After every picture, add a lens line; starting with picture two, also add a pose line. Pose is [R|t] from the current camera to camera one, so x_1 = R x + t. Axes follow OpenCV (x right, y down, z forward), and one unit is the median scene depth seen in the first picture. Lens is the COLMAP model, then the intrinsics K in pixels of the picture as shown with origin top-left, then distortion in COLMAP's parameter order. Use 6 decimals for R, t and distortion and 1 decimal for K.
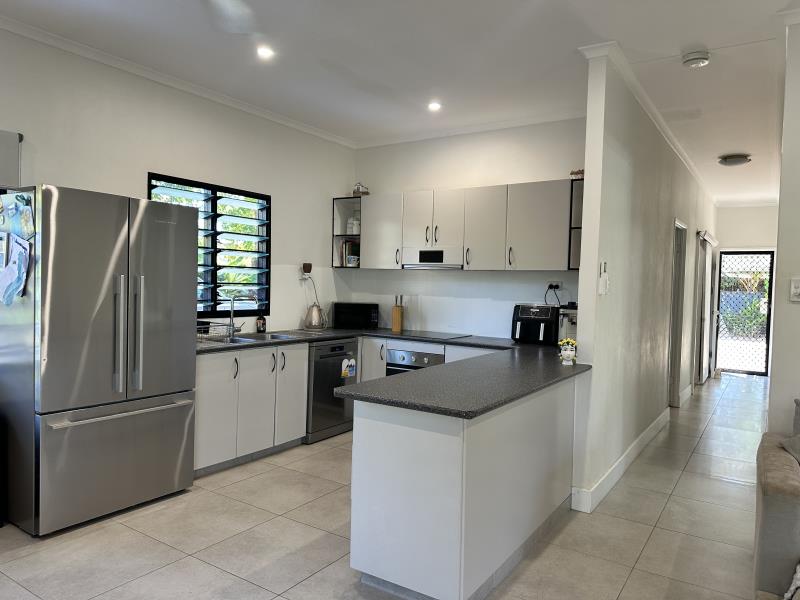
lens RADIAL K [[562.9, 0, 402.6], [0, 562.9, 305.0], [0, 0, 1]] dist [0.112846, -0.132969]
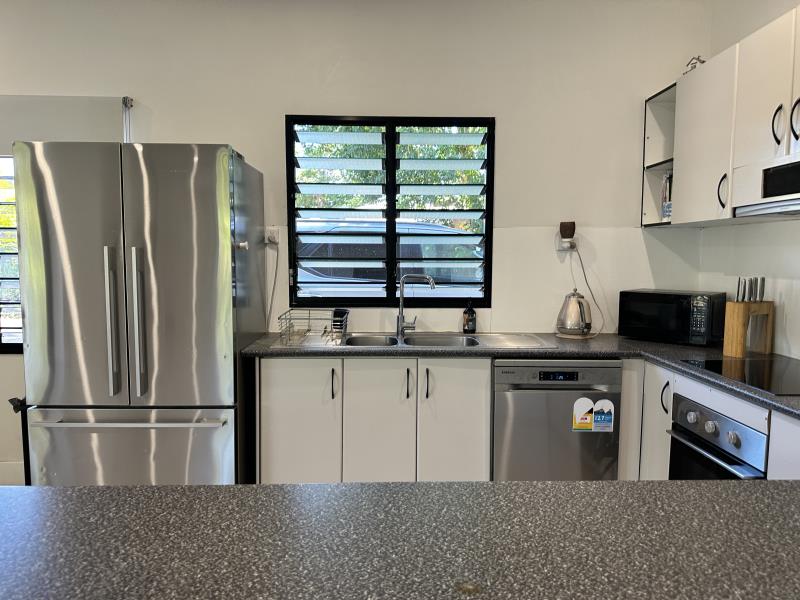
lens RADIAL K [[562.9, 0, 402.6], [0, 562.9, 305.0], [0, 0, 1]] dist [0.112846, -0.132969]
pose [[0.572174, 0.045927, -0.818845, 0.233665], [-0.023340, 0.998938, 0.039719, -0.007996], [0.819800, -0.003614, 0.572639, 0.554154]]
